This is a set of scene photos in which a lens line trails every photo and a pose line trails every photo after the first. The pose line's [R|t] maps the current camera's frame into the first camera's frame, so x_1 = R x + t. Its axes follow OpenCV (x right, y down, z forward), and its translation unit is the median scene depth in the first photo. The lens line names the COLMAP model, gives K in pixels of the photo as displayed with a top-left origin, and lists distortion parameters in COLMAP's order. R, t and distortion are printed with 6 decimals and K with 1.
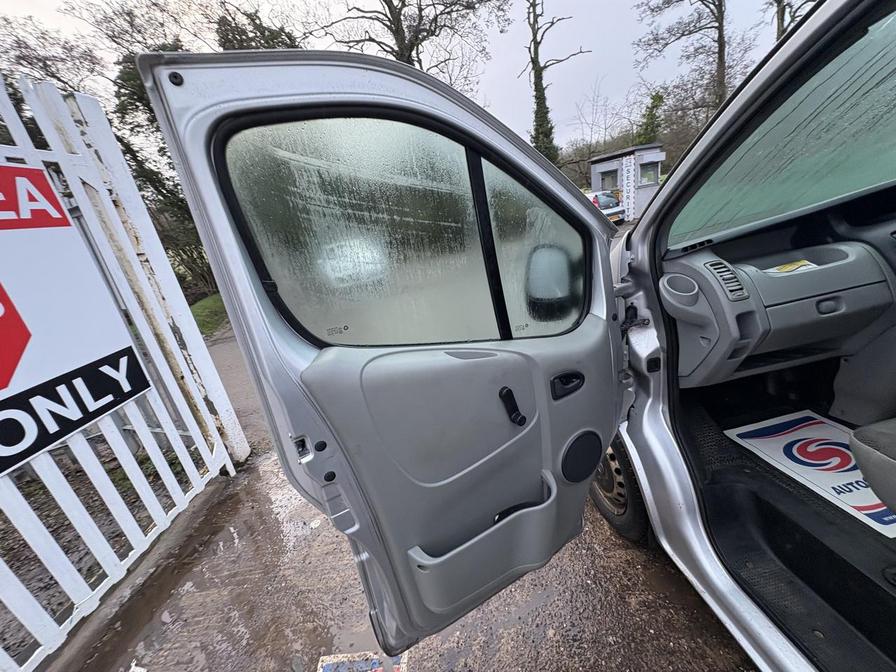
lens RADIAL K [[357.7, 0, 447.4], [0, 357.7, 338.8], [0, 0, 1]] dist [0.000700, 0.000461]
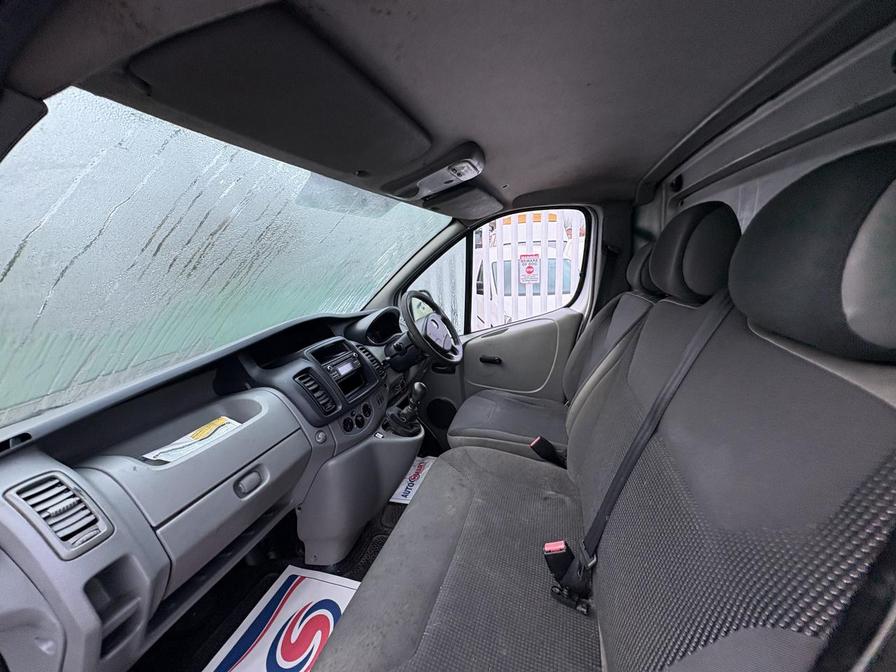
lens RADIAL K [[357.7, 0, 445.0], [0, 357.7, 335.3], [0, 0, 1]] dist [0.000700, 0.000461]
pose [[0.408669, -0.038226, 0.911882, 0.532231], [0.277865, 0.956904, -0.084415, -0.206781], [-0.869356, 0.287878, 0.401679, 0.230257]]
